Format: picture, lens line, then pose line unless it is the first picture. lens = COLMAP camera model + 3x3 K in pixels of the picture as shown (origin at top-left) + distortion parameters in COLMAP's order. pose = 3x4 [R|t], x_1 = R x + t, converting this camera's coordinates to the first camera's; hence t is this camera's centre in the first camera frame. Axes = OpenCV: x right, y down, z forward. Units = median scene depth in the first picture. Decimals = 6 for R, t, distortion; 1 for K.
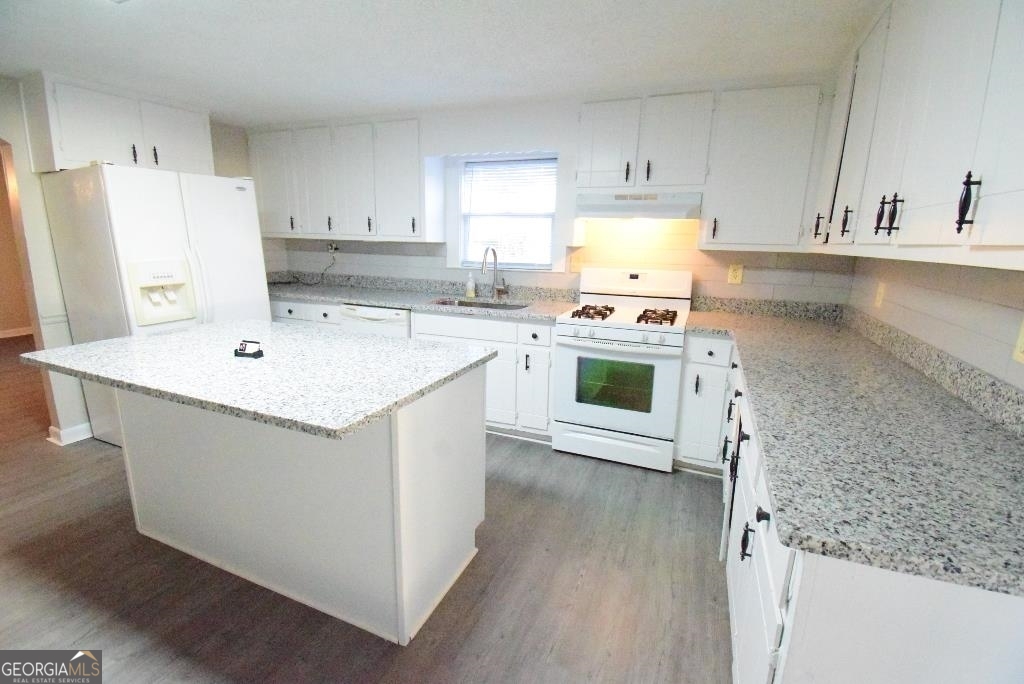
lens RADIAL K [[455.5, 0, 517.3], [0, 455.5, 339.9], [0, 0, 1]] dist [0.020283, -0.027244]
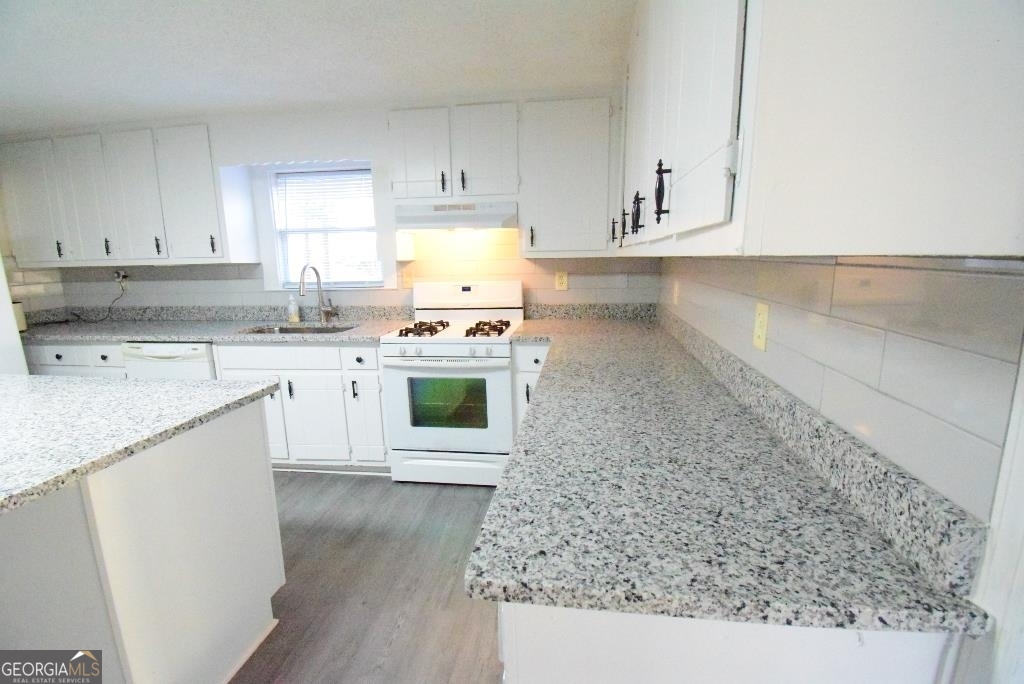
lens RADIAL K [[455.5, 0, 517.3], [0, 455.5, 339.9], [0, 0, 1]] dist [0.020283, -0.027244]
pose [[0.967646, -0.084235, 0.237835, 0.138260], [0.092531, 0.995423, -0.023912, 0.003170], [-0.234732, 0.045145, 0.971011, 0.040277]]
